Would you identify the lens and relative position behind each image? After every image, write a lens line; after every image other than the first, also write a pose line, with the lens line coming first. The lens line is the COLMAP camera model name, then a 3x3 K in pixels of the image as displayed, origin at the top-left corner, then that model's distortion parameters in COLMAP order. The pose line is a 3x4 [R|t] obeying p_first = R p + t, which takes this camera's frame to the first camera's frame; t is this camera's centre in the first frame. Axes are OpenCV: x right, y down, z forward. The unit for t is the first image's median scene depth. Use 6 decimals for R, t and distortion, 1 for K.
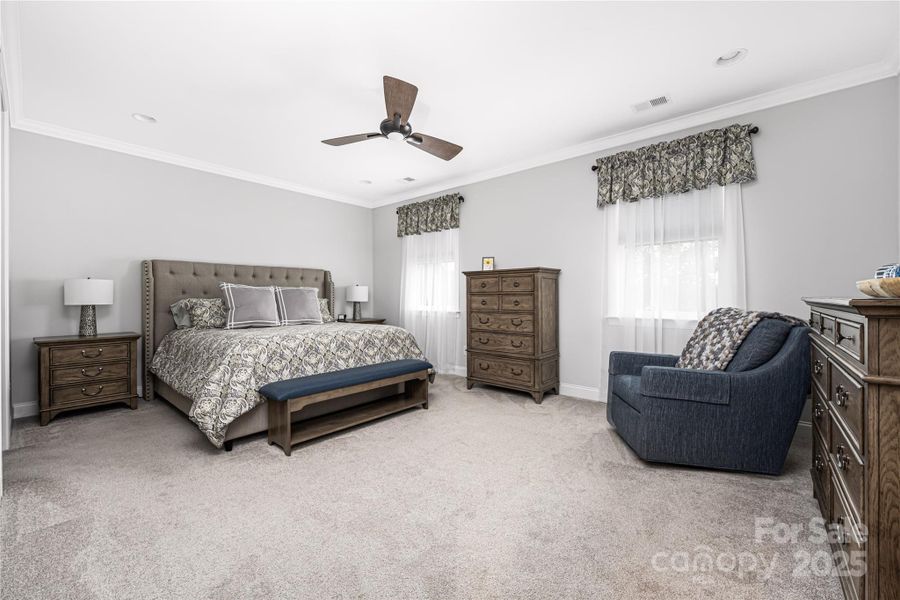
lens RADIAL K [[361.4, 0, 445.8], [0, 361.4, 296.9], [0, 0, 1]] dist [-0.003841, -0.000150]
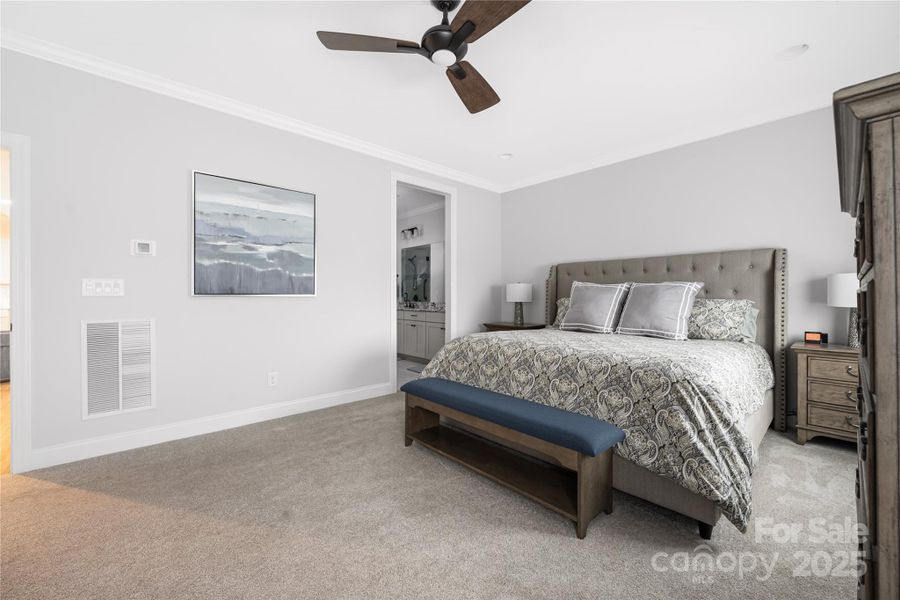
lens RADIAL K [[361.4, 0, 447.8], [0, 361.4, 299.1], [0, 0, 1]] dist [-0.003841, -0.000150]
pose [[-0.109880, 0.011861, -0.993874, 0.382711], [-0.001169, 0.999927, 0.012062, -0.003611], [0.993944, 0.002488, -0.109858, 0.780308]]
